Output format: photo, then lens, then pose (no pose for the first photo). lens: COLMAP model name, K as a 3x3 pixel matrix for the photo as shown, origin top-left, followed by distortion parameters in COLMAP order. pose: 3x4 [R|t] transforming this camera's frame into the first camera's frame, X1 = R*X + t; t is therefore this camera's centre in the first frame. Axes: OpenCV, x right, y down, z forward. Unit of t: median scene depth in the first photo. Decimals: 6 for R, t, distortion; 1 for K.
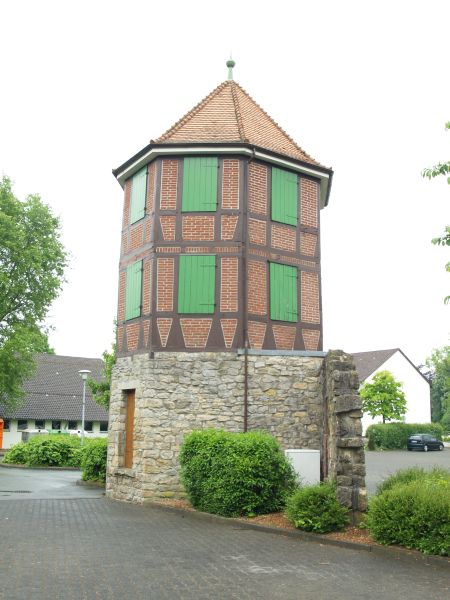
lens RADIAL K [[664.7, 0, 225.0], [0, 664.7, 300.0], [0, 0, 1]] dist [-0.119922, 0.007559]
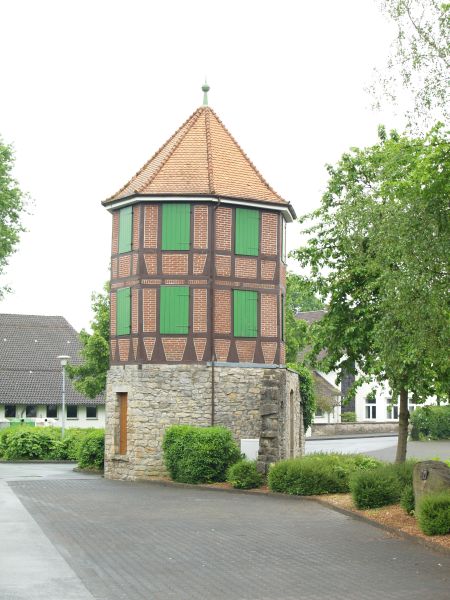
lens RADIAL K [[1151.6, 0, 225.0], [0, 1151.6, 300.0], [0, 0, 1]] dist [-0.117065, 0.041837]
pose [[0.999593, -0.010411, -0.026571, 0.110931], [0.013029, 0.994869, 0.100334, -0.259239], [0.025390, -0.100639, 0.994599, -1.161549]]
